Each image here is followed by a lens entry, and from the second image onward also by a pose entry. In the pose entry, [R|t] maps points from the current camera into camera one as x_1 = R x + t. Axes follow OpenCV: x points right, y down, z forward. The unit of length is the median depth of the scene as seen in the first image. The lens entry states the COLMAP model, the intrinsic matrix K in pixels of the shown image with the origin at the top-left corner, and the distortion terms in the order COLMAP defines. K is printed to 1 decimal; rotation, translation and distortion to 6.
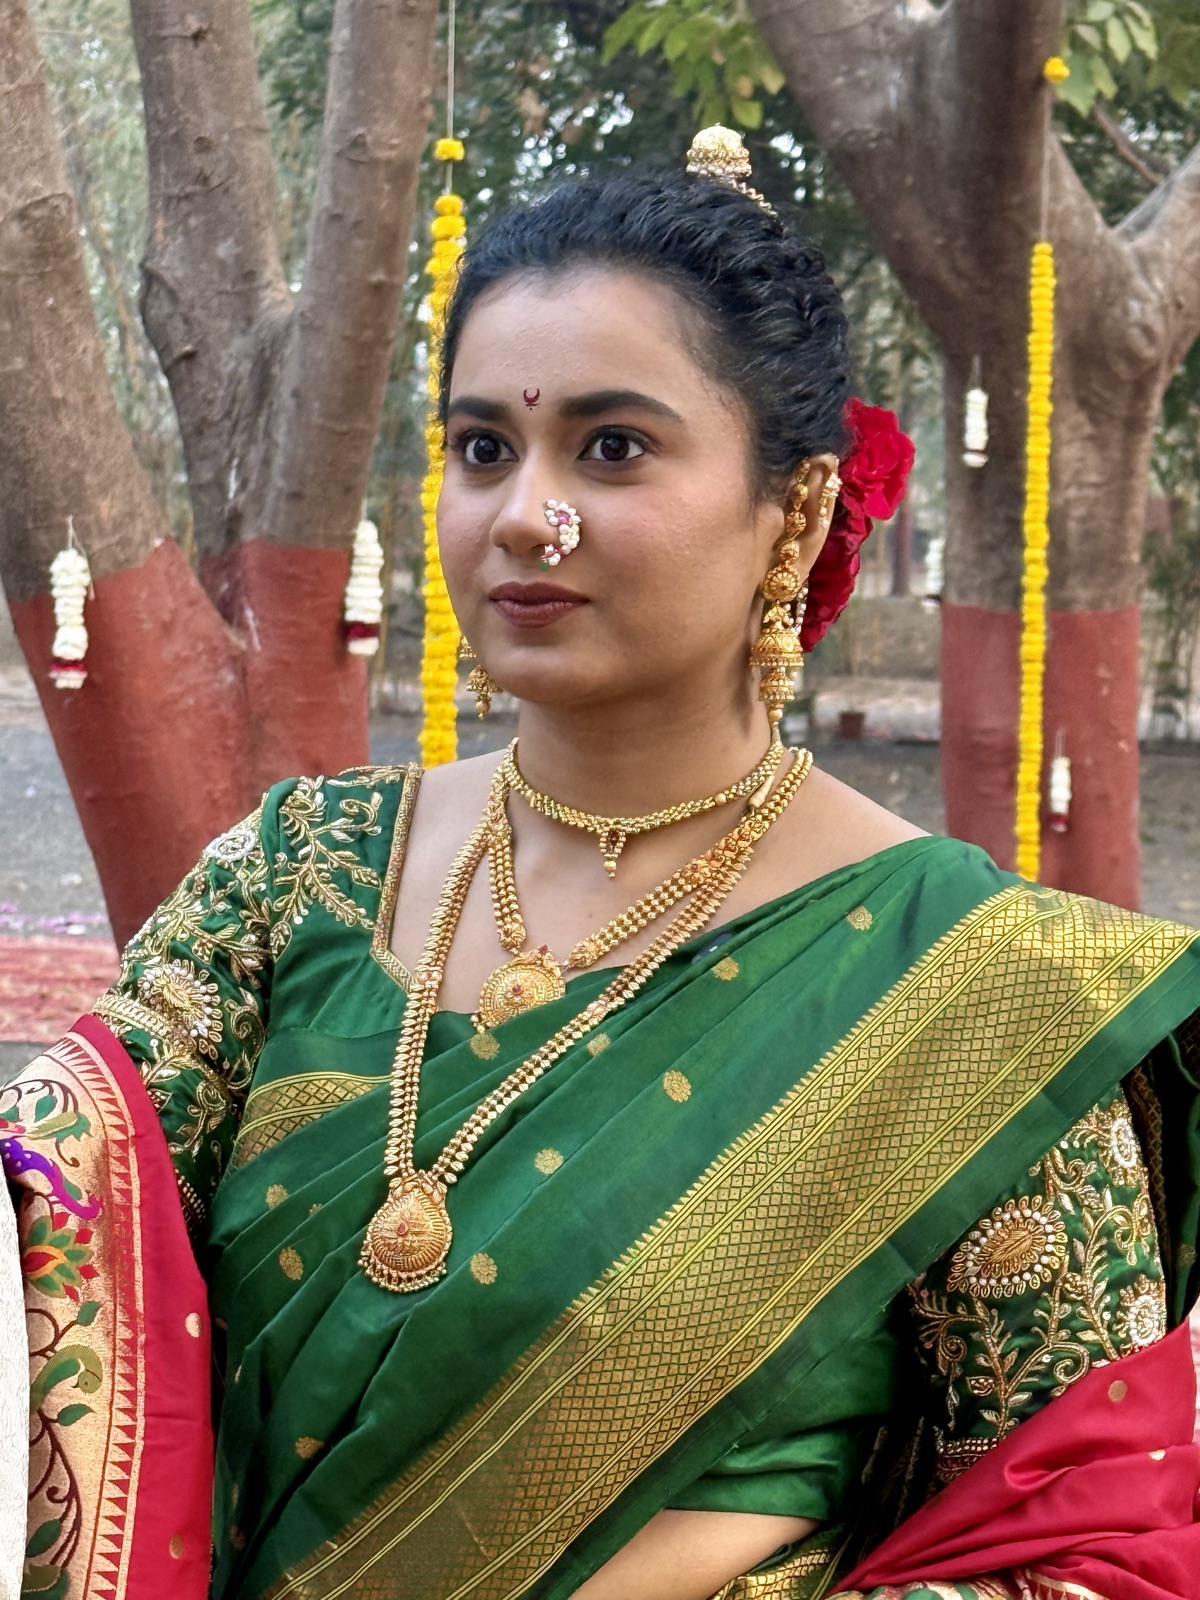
lens RADIAL K [[4832.3, 0, 600.2], [0, 4832.3, 799.8], [0, 0, 1]] dist [0.194626, 0.000000]
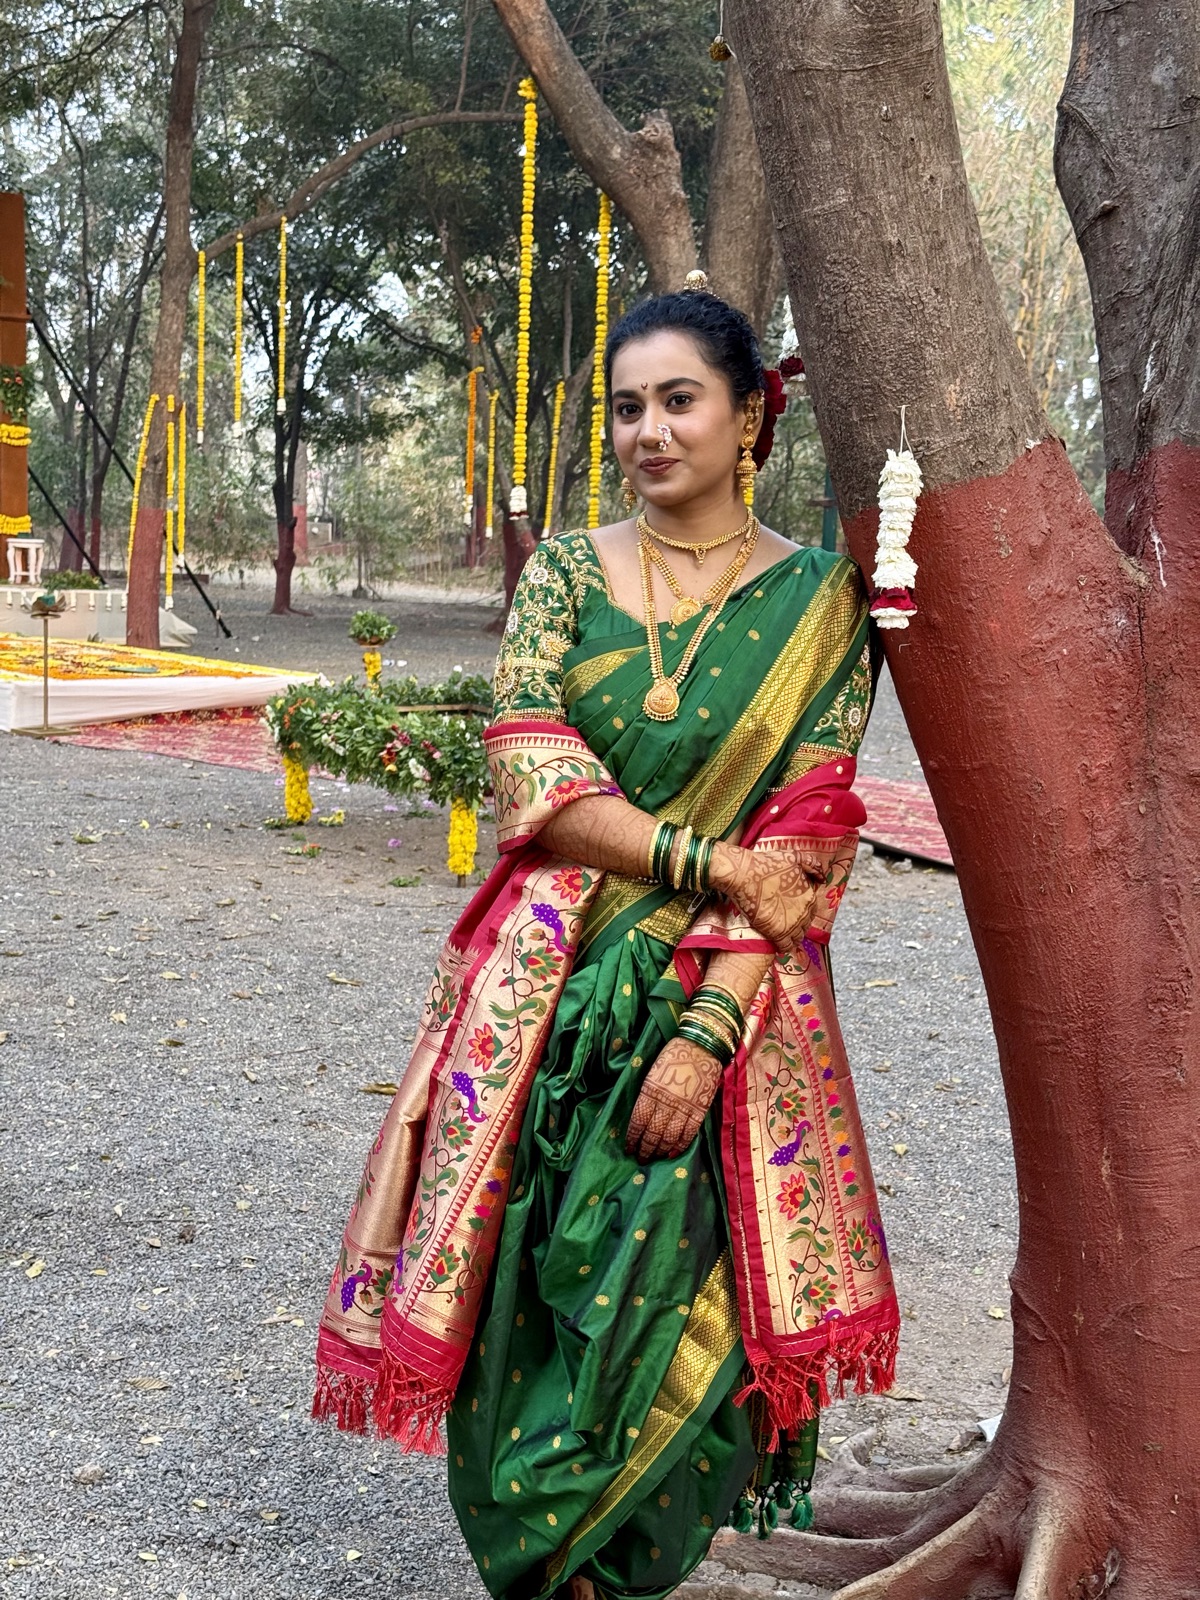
lens RADIAL K [[2207.1, 0, 605.3], [0, 2207.1, 804.5], [0, 0, 1]] dist [0.115026, 0.000000]
pose [[0.917330, 0.055088, -0.394299, -0.010836], [-0.037044, 0.997895, 0.053236, -0.012140], [0.396401, -0.034229, 0.917439, 0.651513]]
